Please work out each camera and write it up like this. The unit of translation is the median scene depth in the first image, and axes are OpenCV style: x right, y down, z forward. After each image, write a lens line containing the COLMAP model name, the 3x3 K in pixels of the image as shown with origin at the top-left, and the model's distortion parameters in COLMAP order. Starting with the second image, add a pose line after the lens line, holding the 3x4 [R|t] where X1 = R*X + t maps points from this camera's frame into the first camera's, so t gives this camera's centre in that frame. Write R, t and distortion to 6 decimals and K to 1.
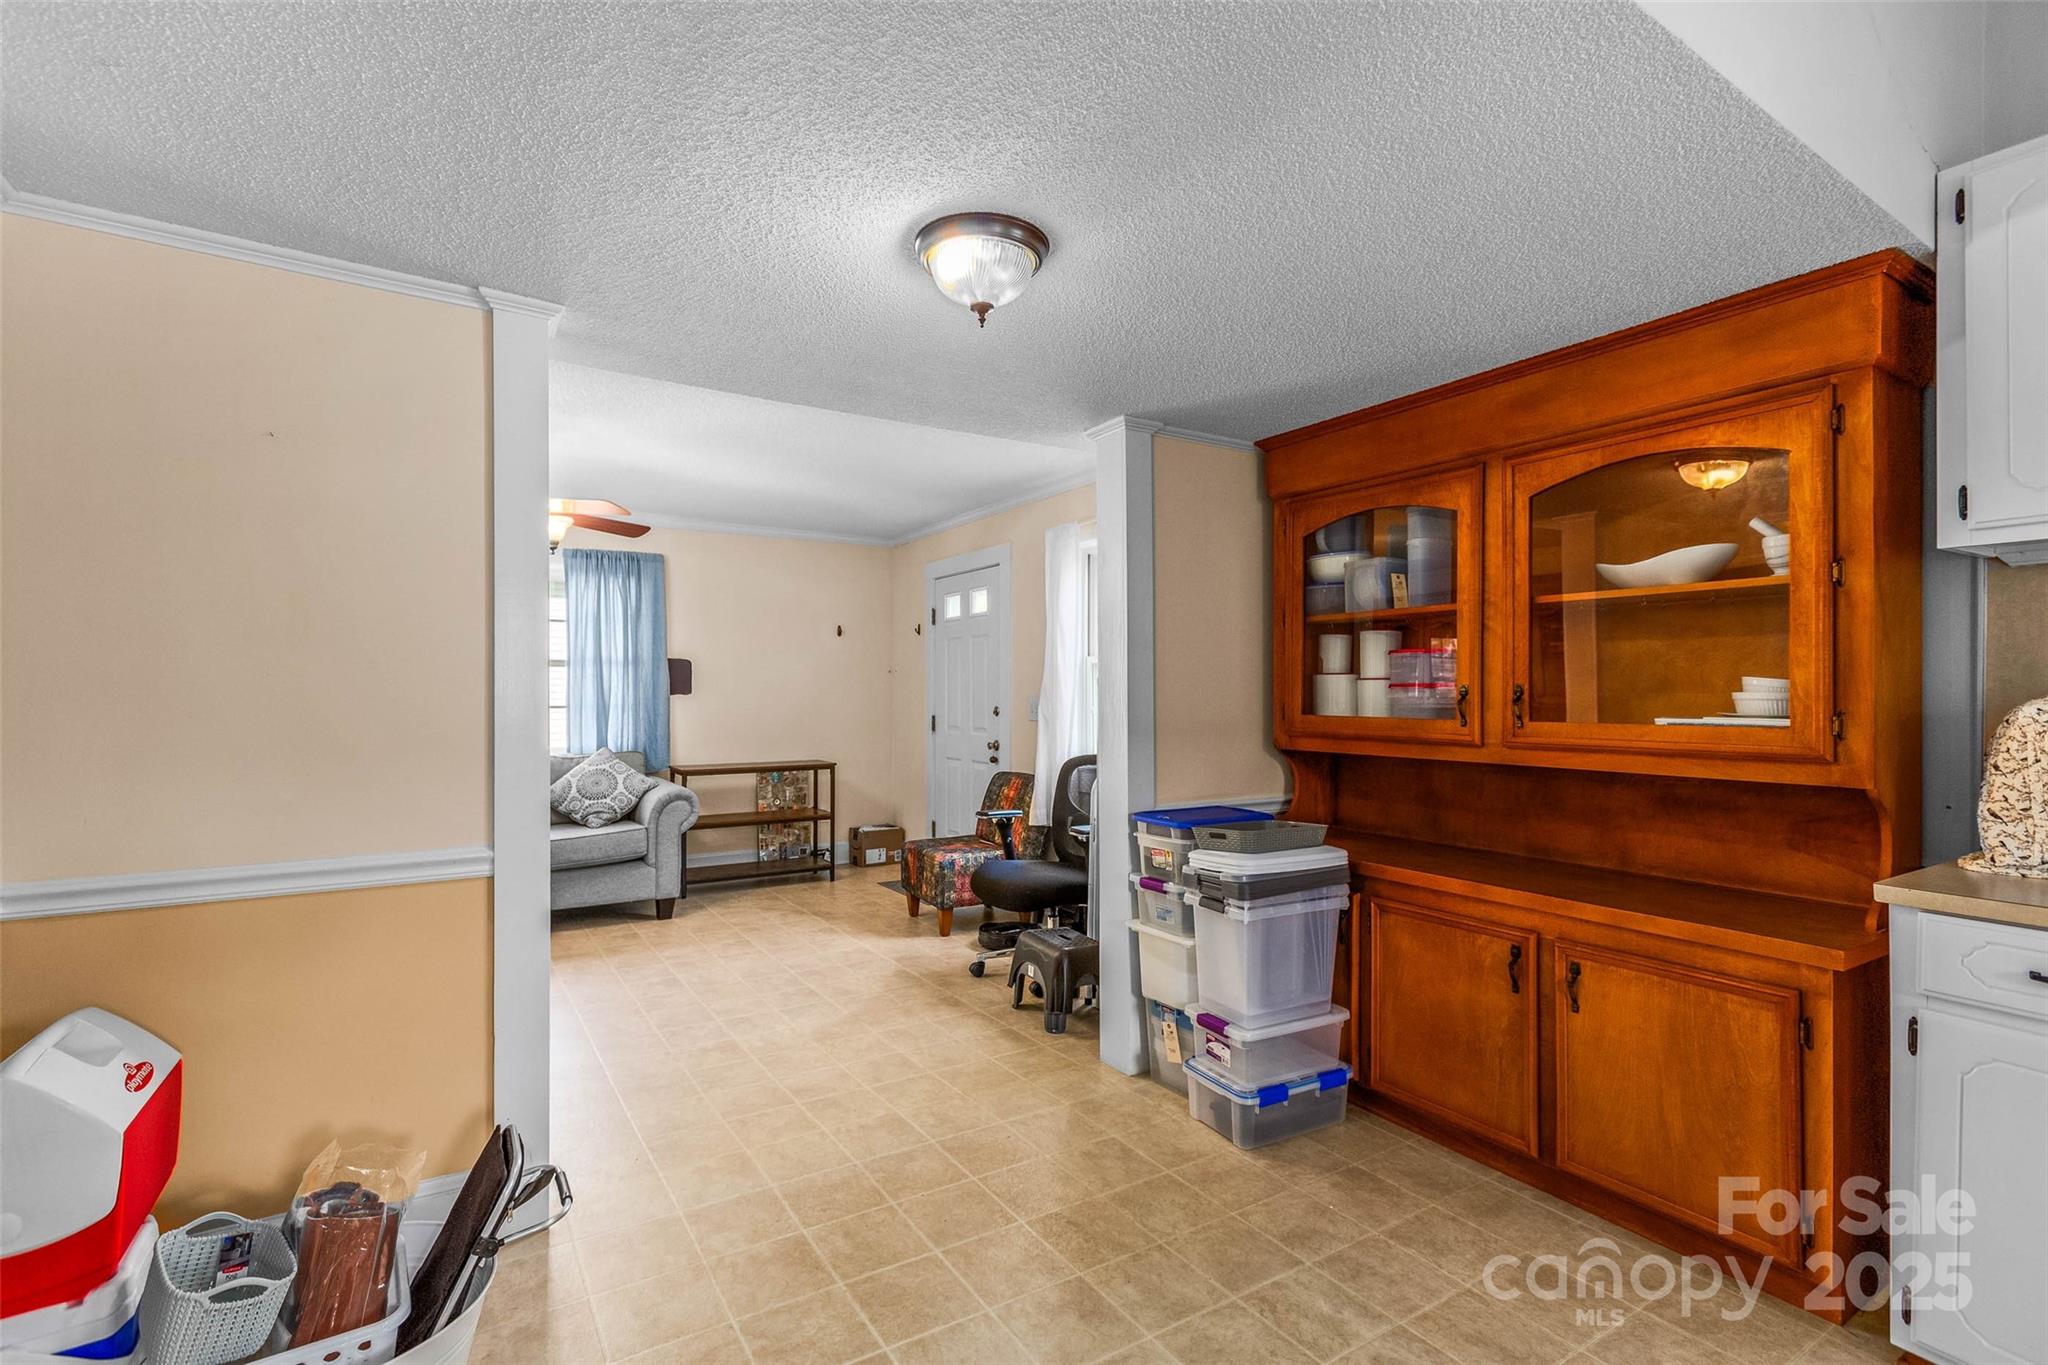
lens RADIAL K [[941.3, 0, 1028.6], [0, 941.3, 695.4], [0, 0, 1]] dist [0.000652, -0.000593]
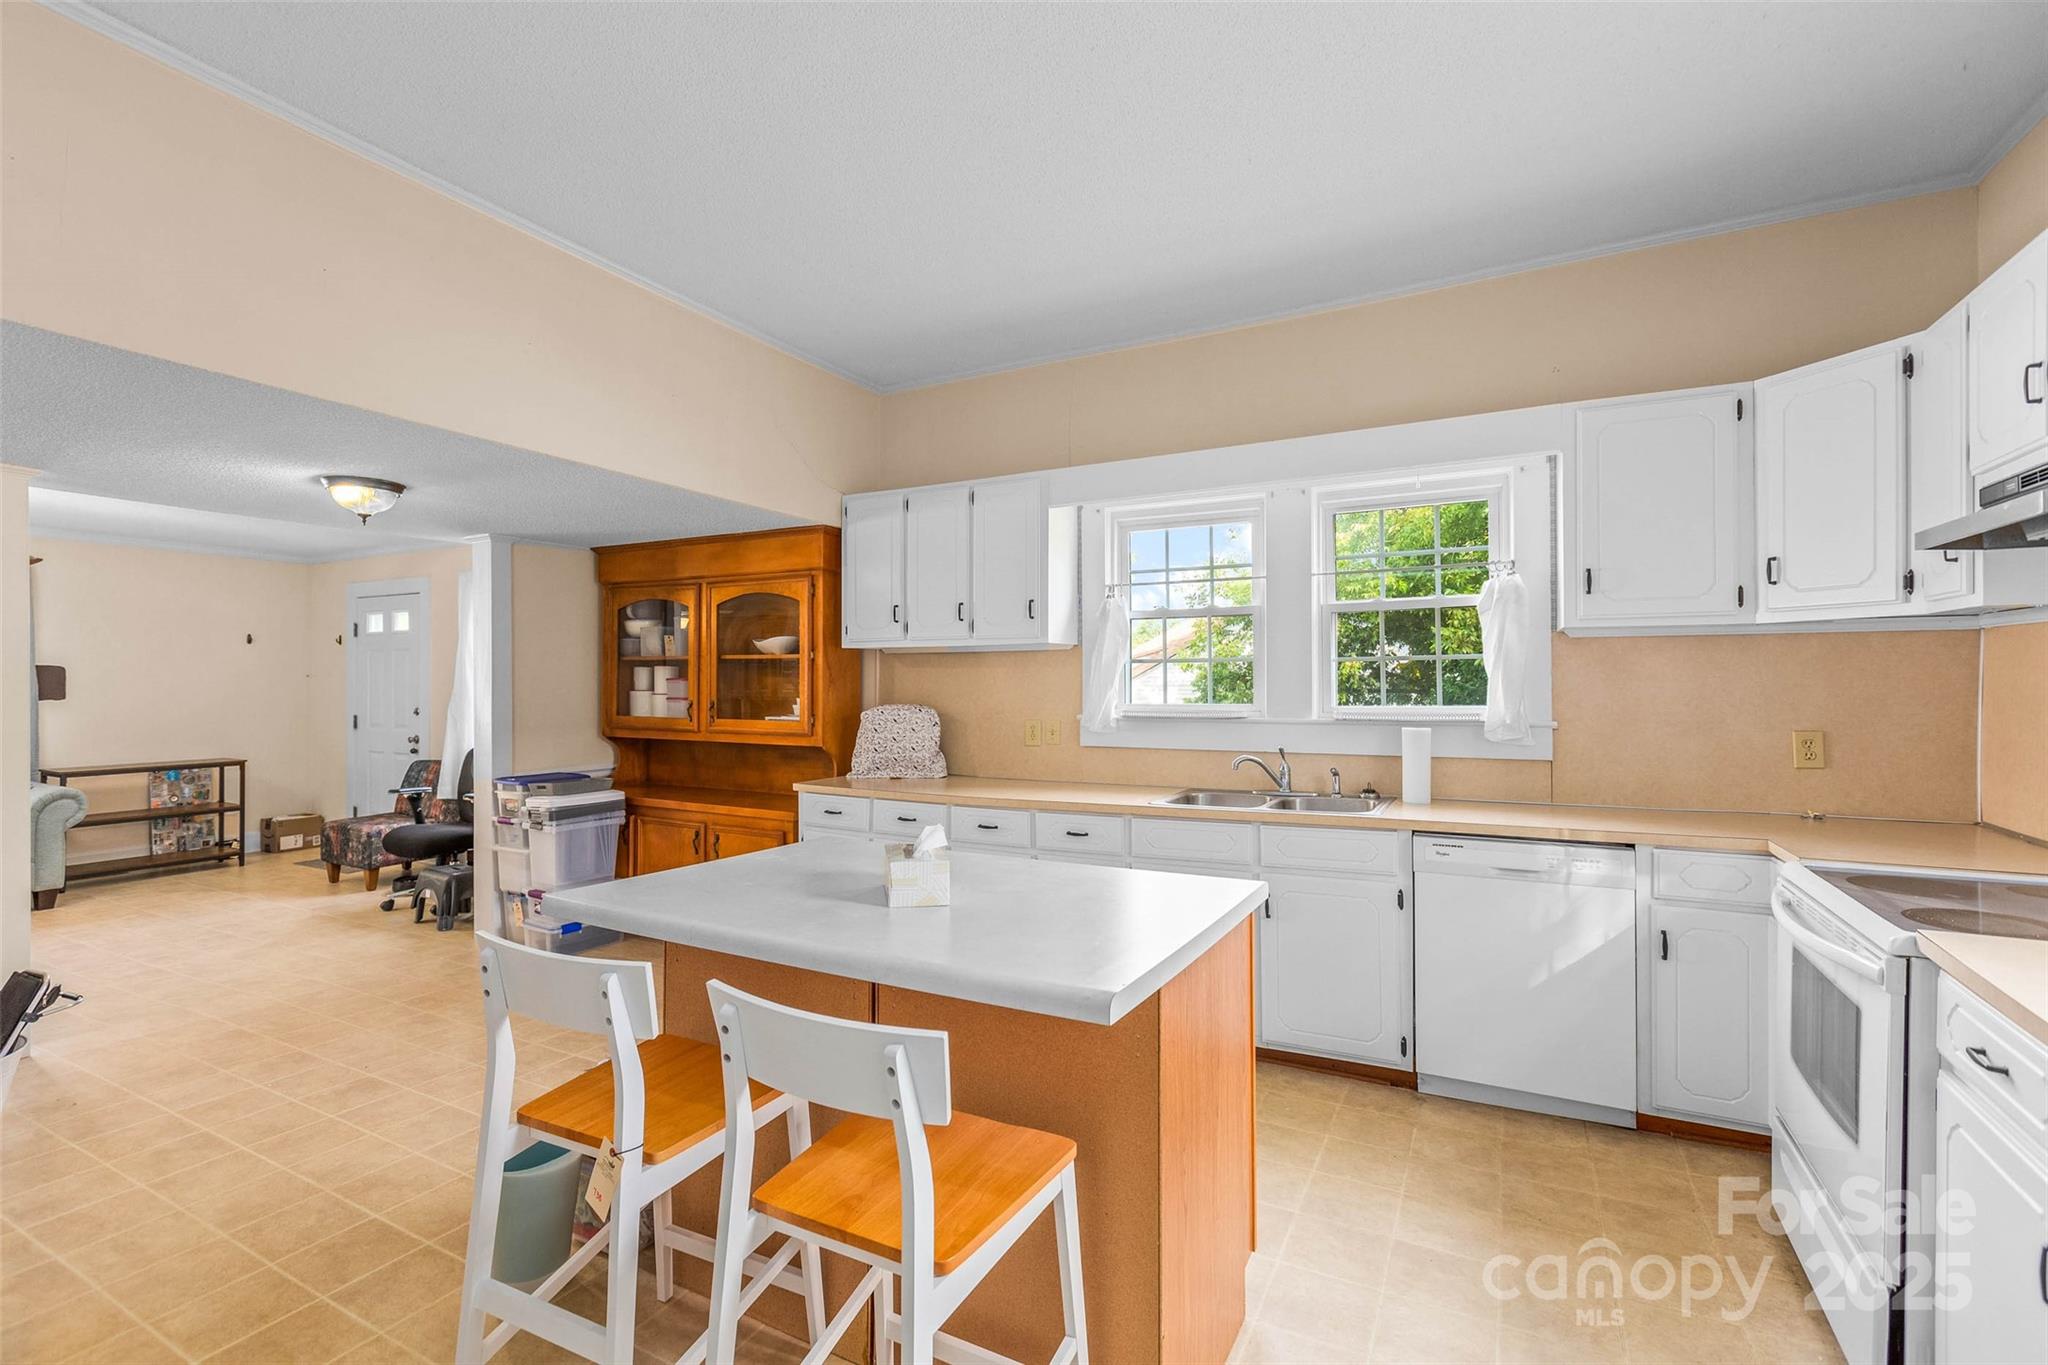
lens RADIAL K [[941.3, 0, 1056.7], [0, 941.3, 673.0], [0, 0, 1]] dist [0.000652, -0.000593]
pose [[0.866395, 0.002779, 0.499351, 0.127294], [0.000304, 0.999981, -0.006093, -0.043339], [-0.499359, 0.005431, 0.866378, -0.816406]]
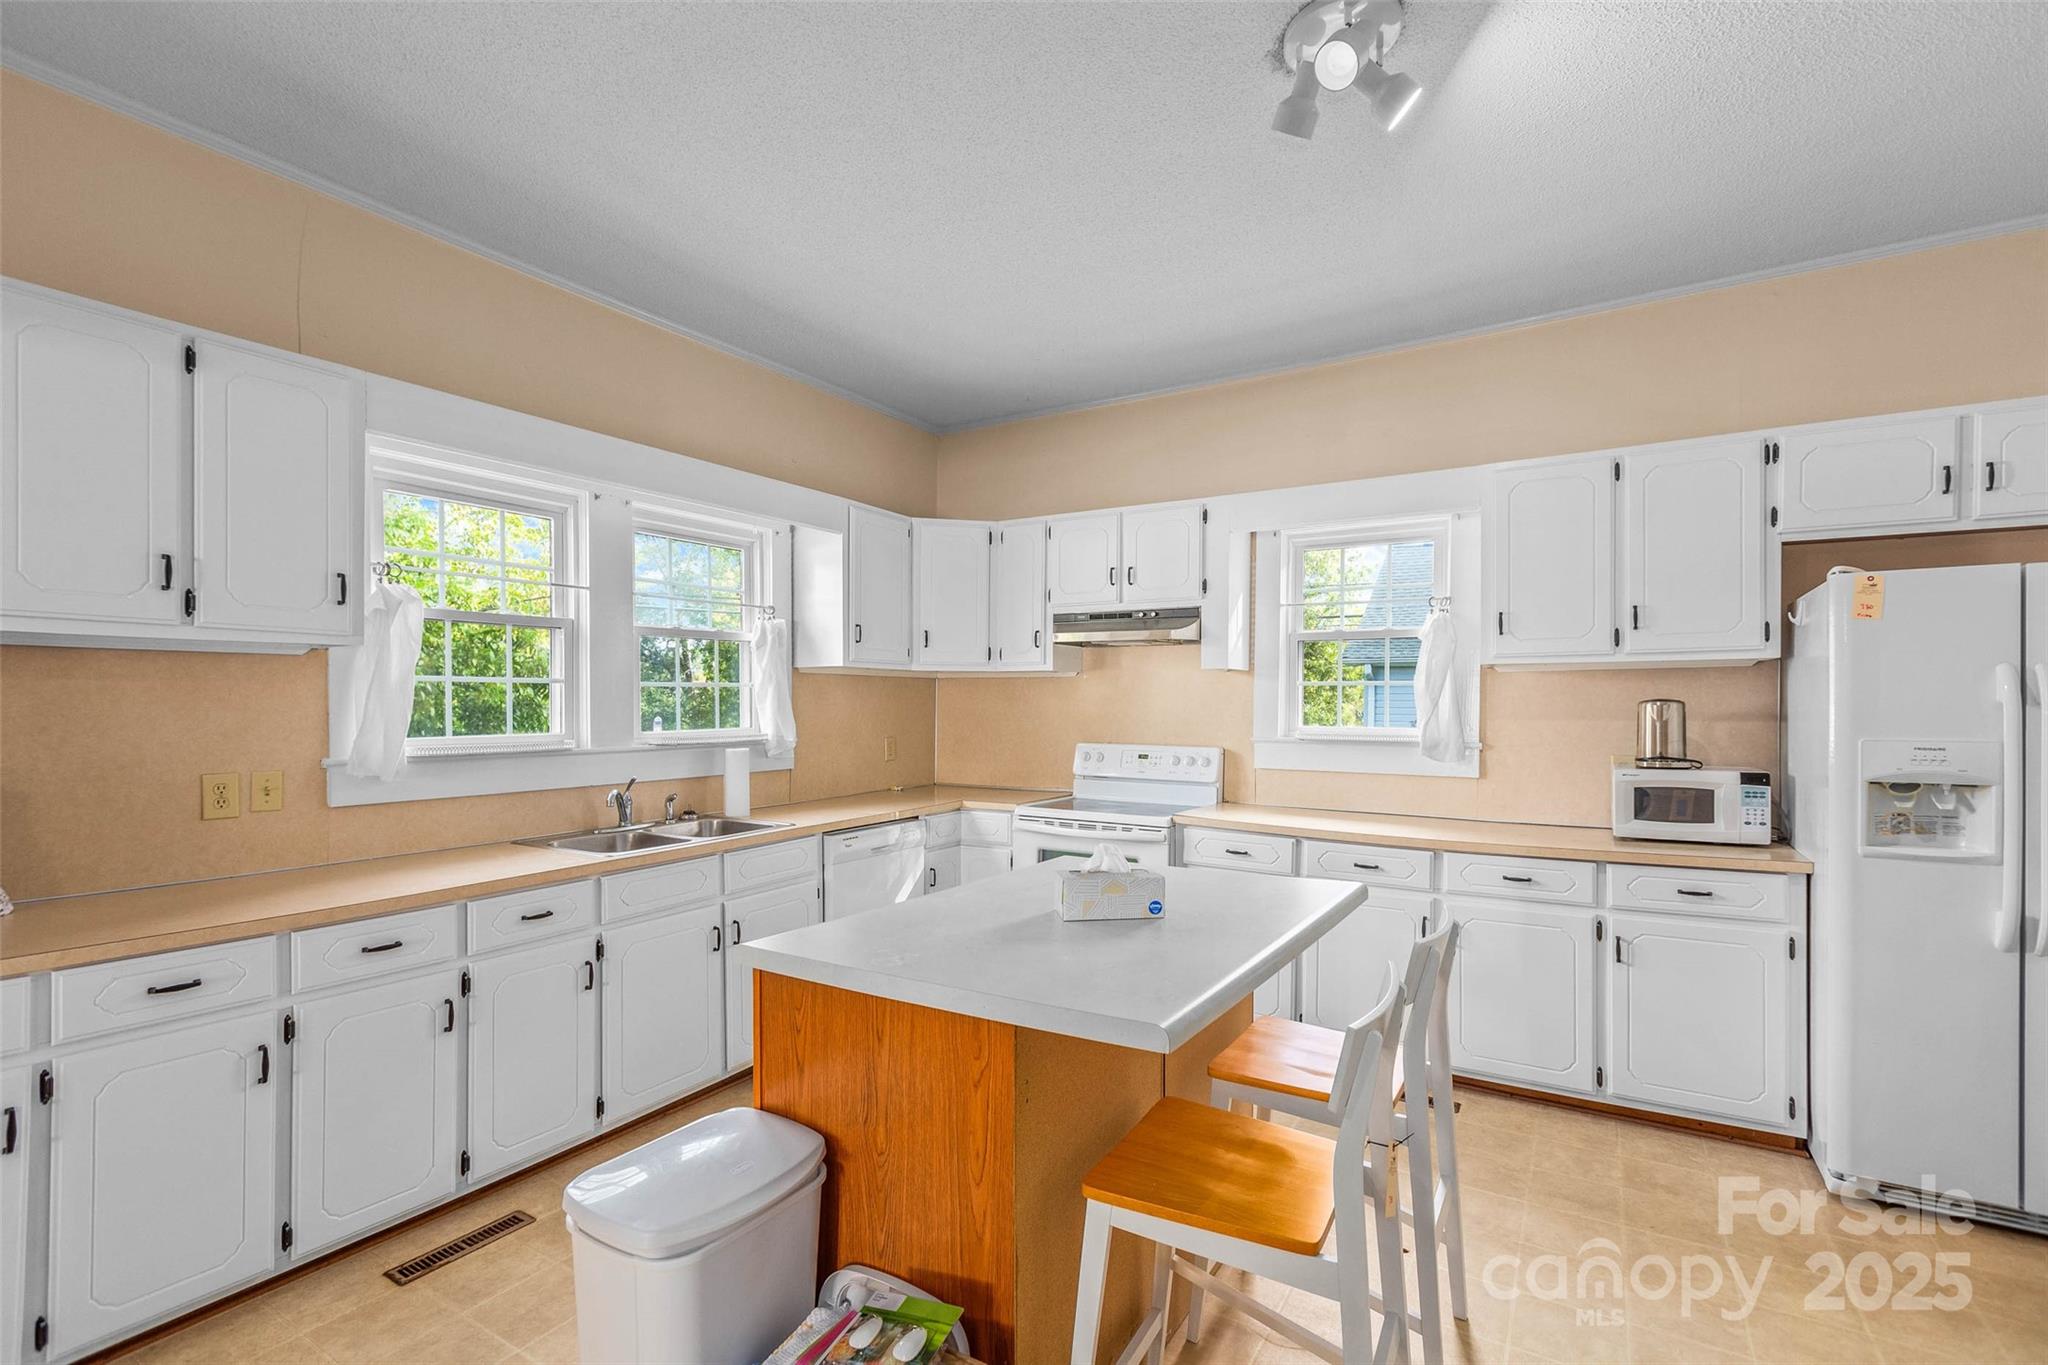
lens RADIAL K [[941.3, 0, 1023.4], [0, 941.3, 699.7], [0, 0, 1]] dist [0.000652, -0.000593]
pose [[-0.433437, 0.001786, 0.901182, -0.252615], [-0.005604, 0.999973, -0.004677, -0.045799], [-0.901166, -0.007077, -0.433415, 0.220457]]
